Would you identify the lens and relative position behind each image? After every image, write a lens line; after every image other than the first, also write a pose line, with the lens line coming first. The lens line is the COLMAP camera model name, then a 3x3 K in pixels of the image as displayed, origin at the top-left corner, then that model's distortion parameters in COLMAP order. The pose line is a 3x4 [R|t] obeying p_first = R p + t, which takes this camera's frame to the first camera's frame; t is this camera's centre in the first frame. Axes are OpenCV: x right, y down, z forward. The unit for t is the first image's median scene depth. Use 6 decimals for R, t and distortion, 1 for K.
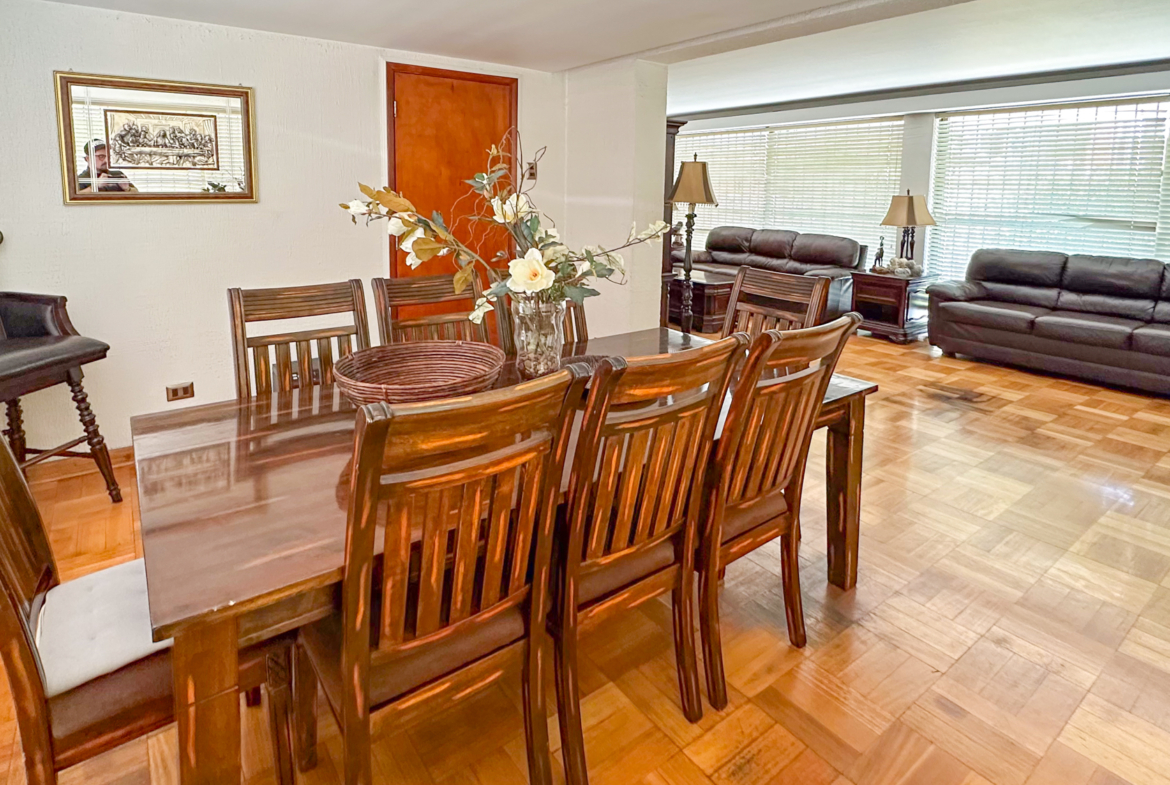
lens RADIAL K [[628.8, 0, 583.4], [0, 628.8, 271.3], [0, 0, 1]] dist [-0.000393, 0.000686]
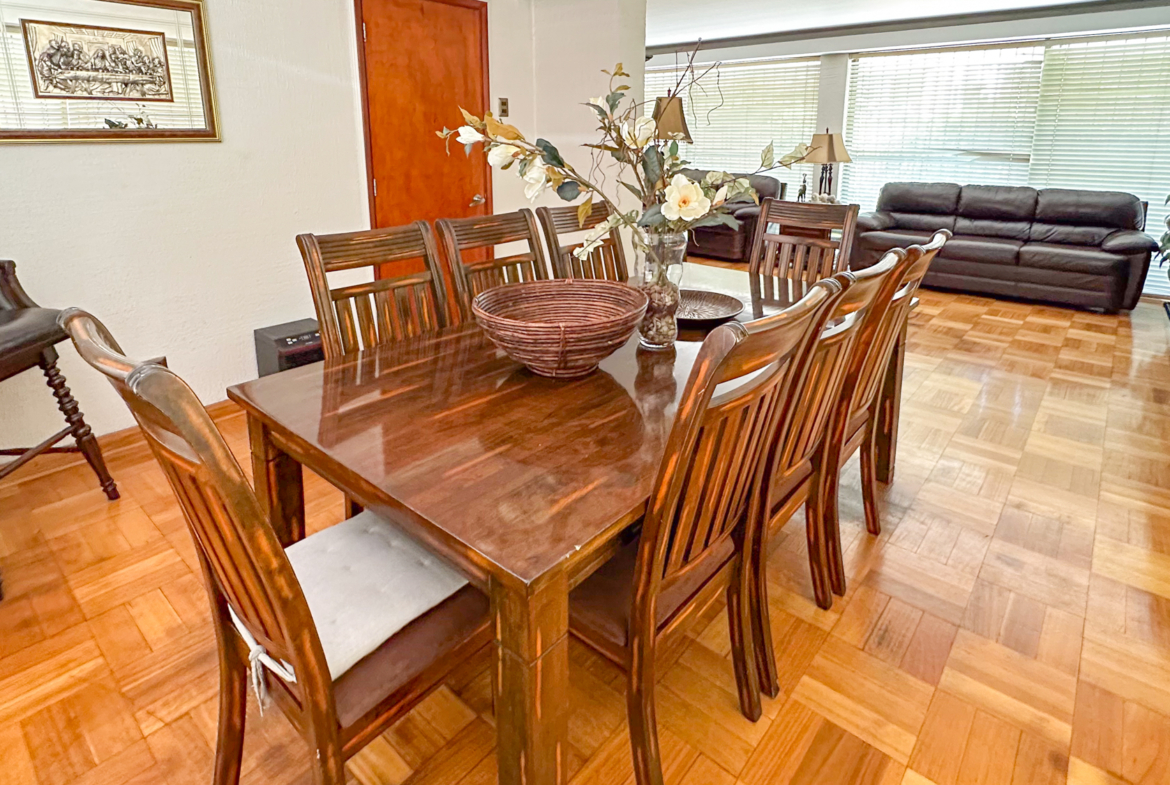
lens RADIAL K [[639.0, 0, 600.5], [0, 639.0, 289.1], [0, 0, 1]] dist [-0.000784, -0.001092]
pose [[0.973540, -0.063381, 0.219552, -0.229081], [0.040108, 0.993245, 0.108886, 0.014388], [-0.224970, -0.097200, 0.969505, 0.036105]]
